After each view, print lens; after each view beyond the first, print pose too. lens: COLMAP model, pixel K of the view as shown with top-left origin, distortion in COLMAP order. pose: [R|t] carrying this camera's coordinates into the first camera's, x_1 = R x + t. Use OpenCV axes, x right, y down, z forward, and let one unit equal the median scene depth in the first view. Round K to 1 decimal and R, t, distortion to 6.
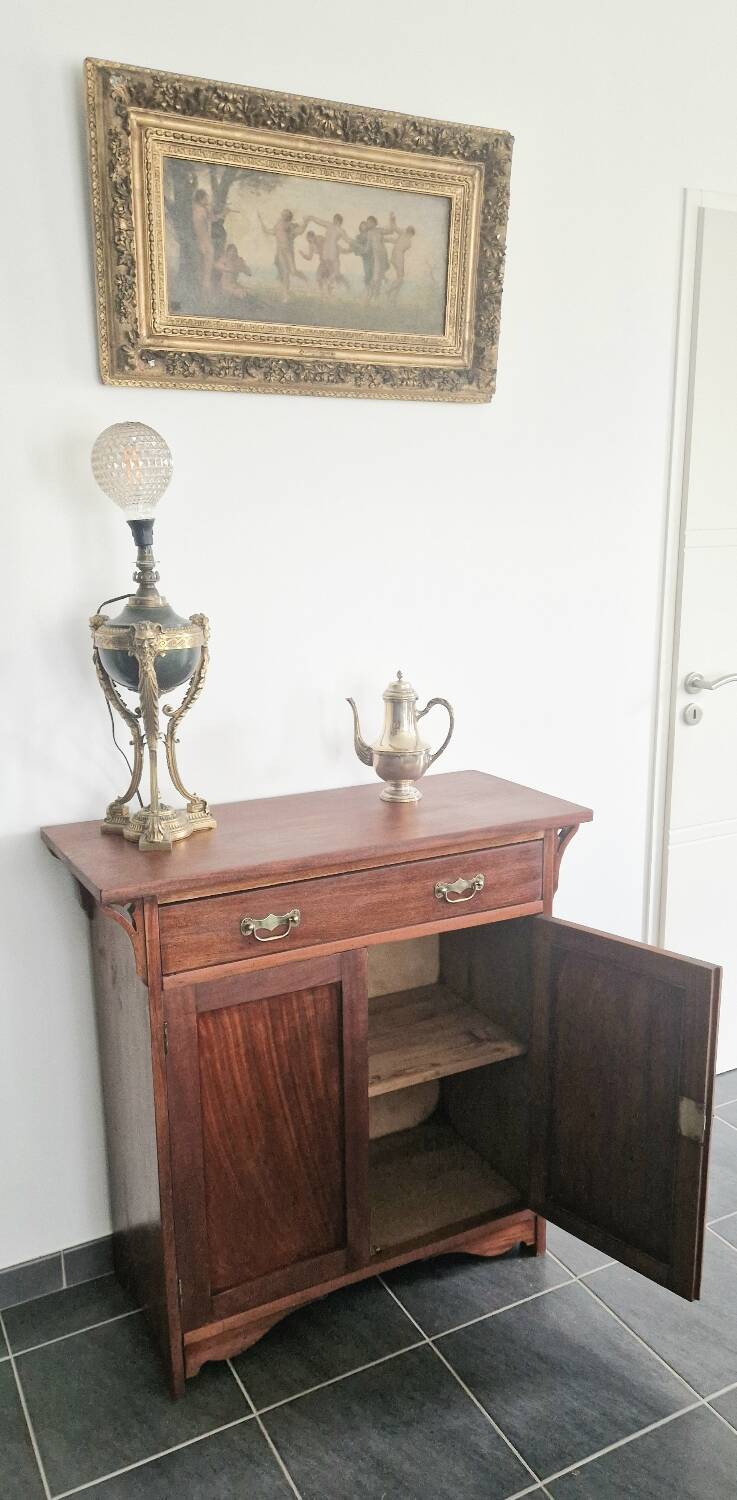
lens RADIAL K [[1056.4, 0, 377.0], [0, 1056.4, 783.0], [0, 0, 1]] dist [0.059670, -0.006805]
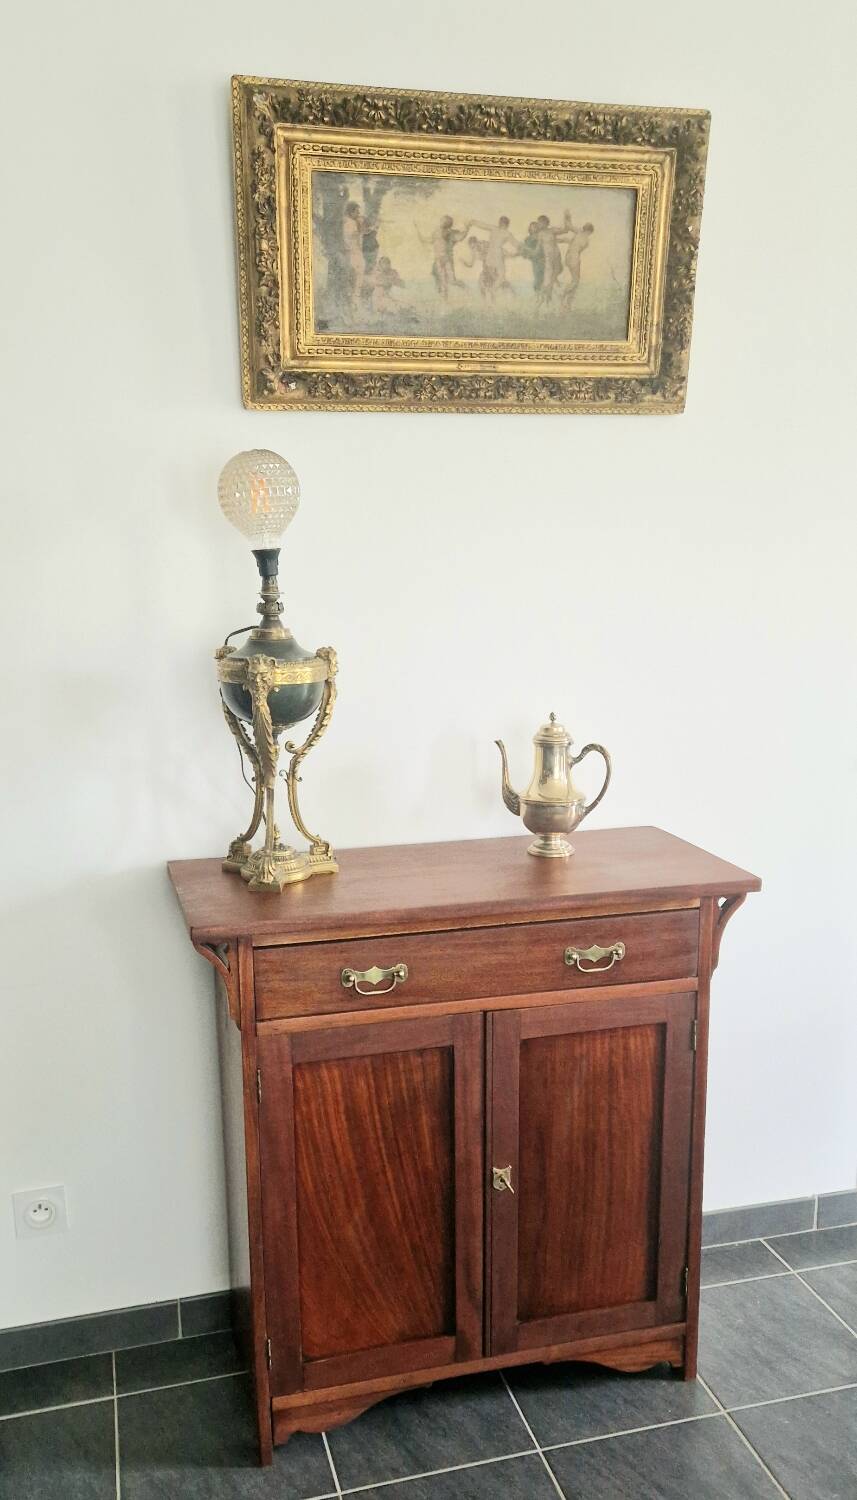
lens RADIAL K [[1215.4, 0, 432.6], [0, 1215.4, 828.9], [0, 0, 1]] dist [0.070138, -0.014497]
pose [[0.975617, 0.052885, -0.213013, 0.165505], [-0.053283, 0.998572, 0.003878, -0.005532], [0.212914, 0.007567, 0.977042, -0.048236]]
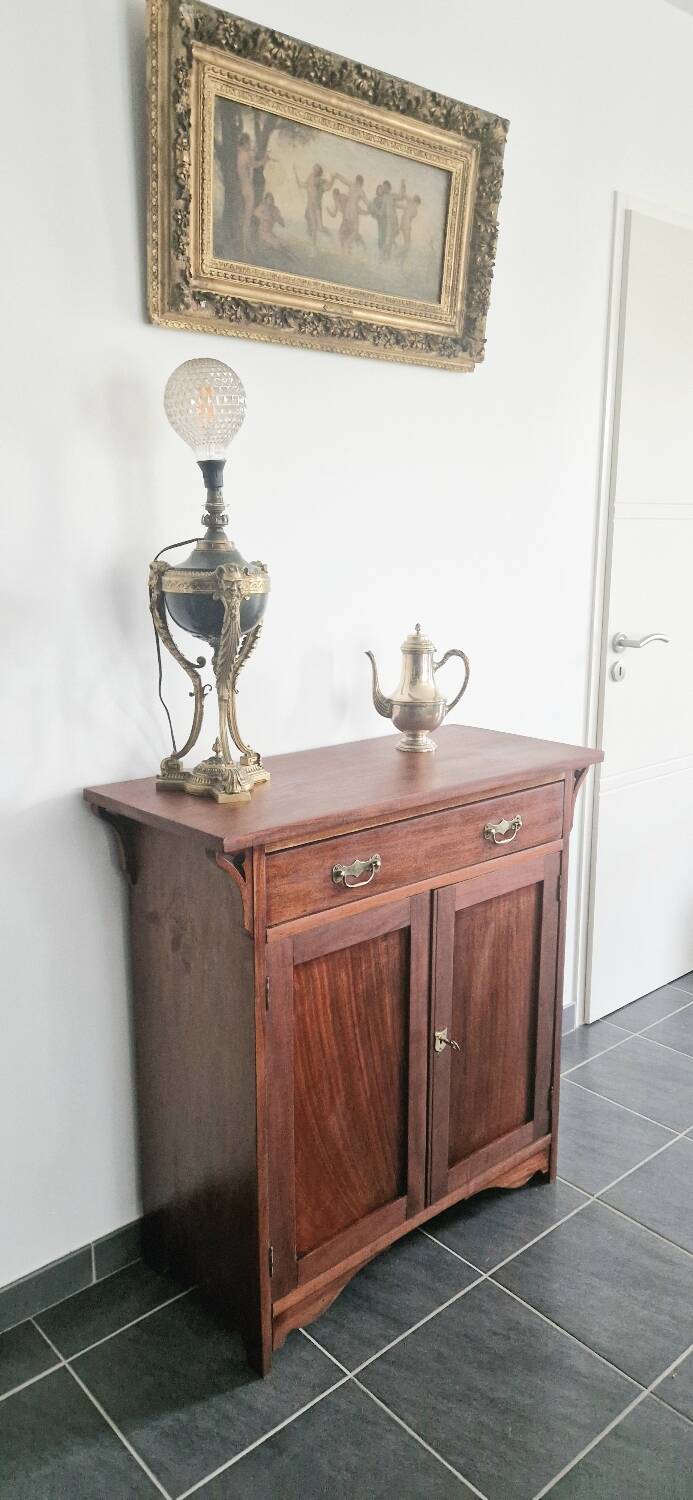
lens RADIAL K [[1001.3, 0, 346.5], [0, 1001.3, 750.0], [0, 0, 1]] dist [0.052527, -0.000152]
pose [[0.973142, -0.035904, 0.227390, -0.302466], [0.041935, 0.998884, -0.021747, 0.038694], [-0.226355, 0.030699, 0.973561, 0.080705]]
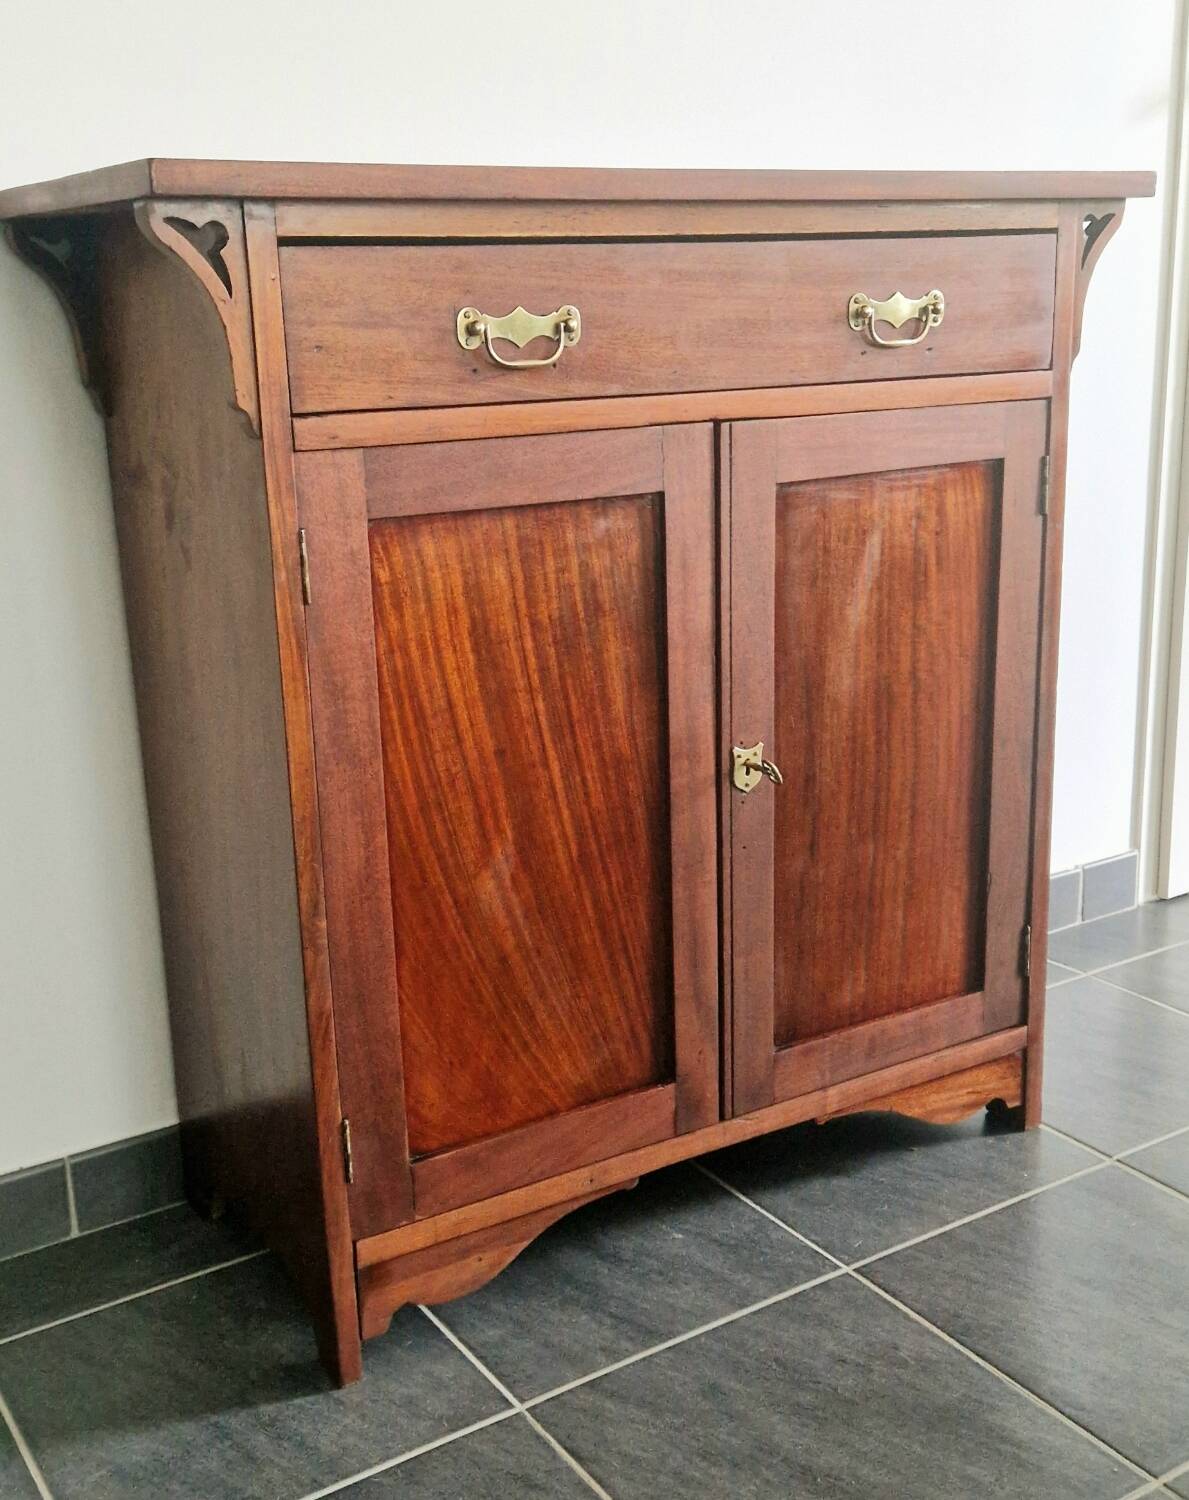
lens RADIAL K [[1708.0, 0, 594.5], [0, 1708.0, 750.0], [0, 0, 1]] dist [0.088313, 0.005118]
pose [[0.997981, -0.033643, 0.053874, -0.108217], [0.032037, 0.999024, 0.030392, 0.275865], [-0.054844, -0.028605, 0.998085, 0.245232]]
